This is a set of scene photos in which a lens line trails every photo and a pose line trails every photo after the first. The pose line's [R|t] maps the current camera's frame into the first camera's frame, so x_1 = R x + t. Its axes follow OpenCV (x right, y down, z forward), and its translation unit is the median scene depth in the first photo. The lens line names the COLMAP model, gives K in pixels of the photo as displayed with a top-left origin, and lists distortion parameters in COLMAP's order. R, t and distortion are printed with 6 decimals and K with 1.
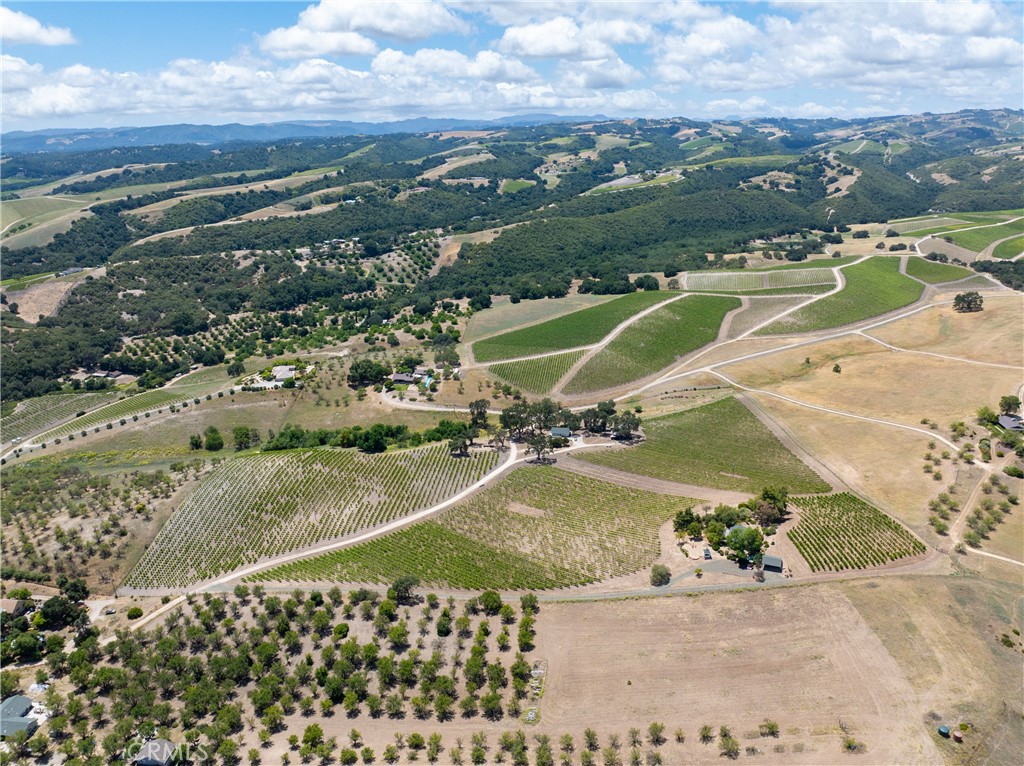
lens RADIAL K [[715.6, 0, 515.2], [0, 715.6, 383.2], [0, 0, 1]] dist [-0.049023, 0.015572]
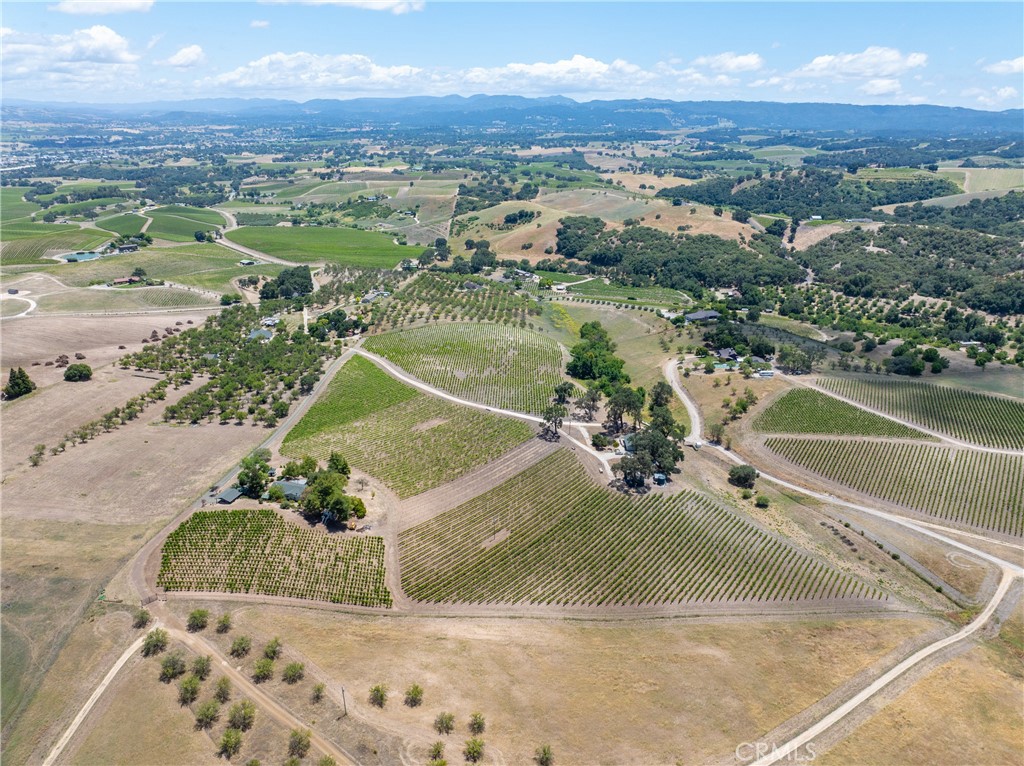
lens RADIAL K [[715.6, 0, 515.2], [0, 715.6, 383.2], [0, 0, 1]] dist [-0.049023, 0.015572]
pose [[0.061830, 0.358115, -0.931628, 0.632995], [-0.337533, 0.885921, 0.318144, -0.163375], [0.939281, 0.294784, 0.175652, 0.601368]]
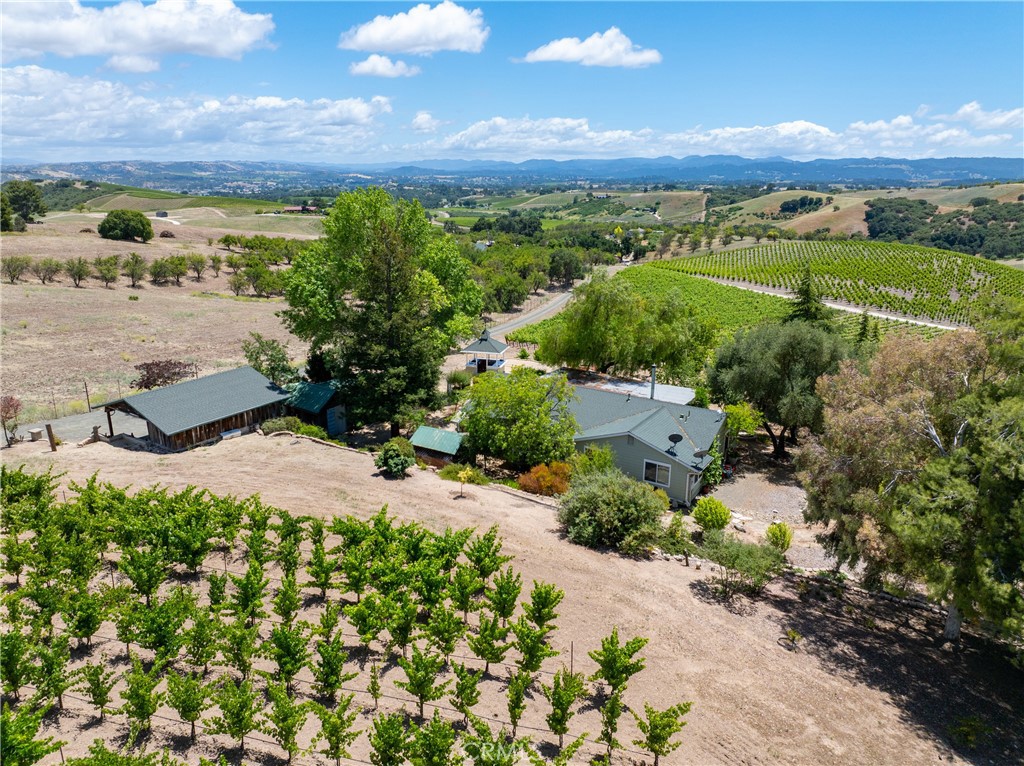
lens RADIAL K [[715.6, 0, 515.2], [0, 715.6, 383.2], [0, 0, 1]] dist [-0.049023, 0.015572]
pose [[-0.213507, 0.273752, -0.937803, 0.245173], [-0.331833, 0.882545, 0.333169, 0.096028], [0.918859, 0.382327, -0.097589, 0.558991]]
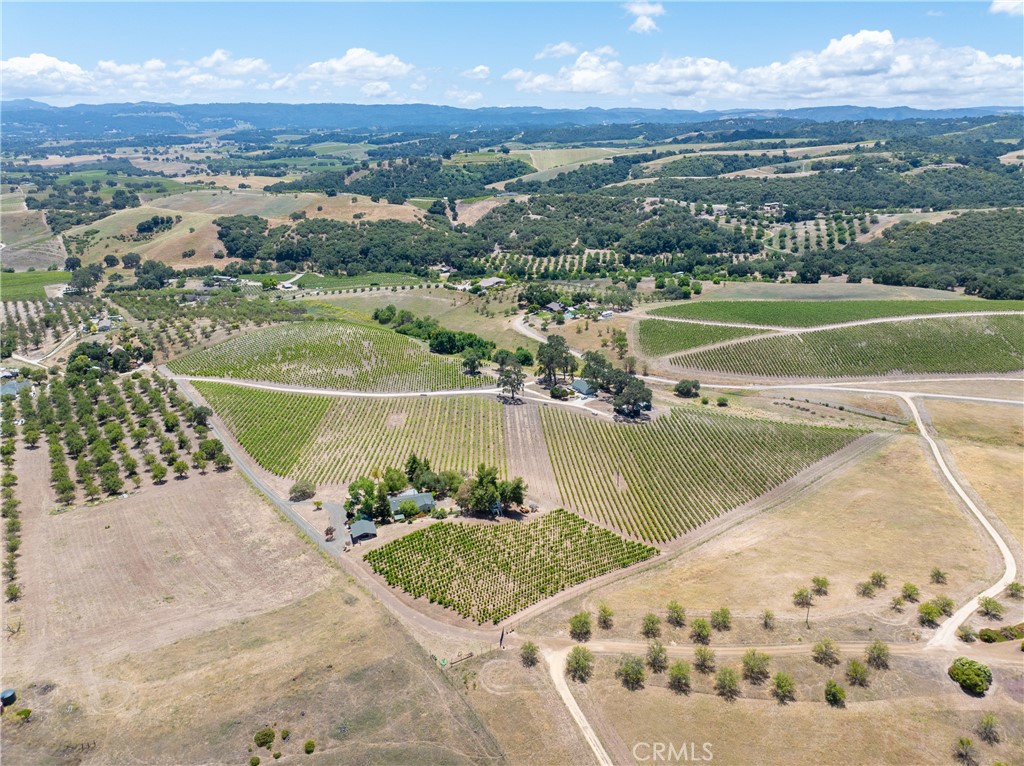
lens RADIAL K [[715.6, 0, 515.2], [0, 715.6, 383.2], [0, 0, 1]] dist [-0.049023, 0.015572]
pose [[0.647403, 0.271125, -0.712292, 0.502960], [-0.258523, 0.957297, 0.129412, -0.020081], [0.716962, 0.100362, 0.689850, 0.302113]]
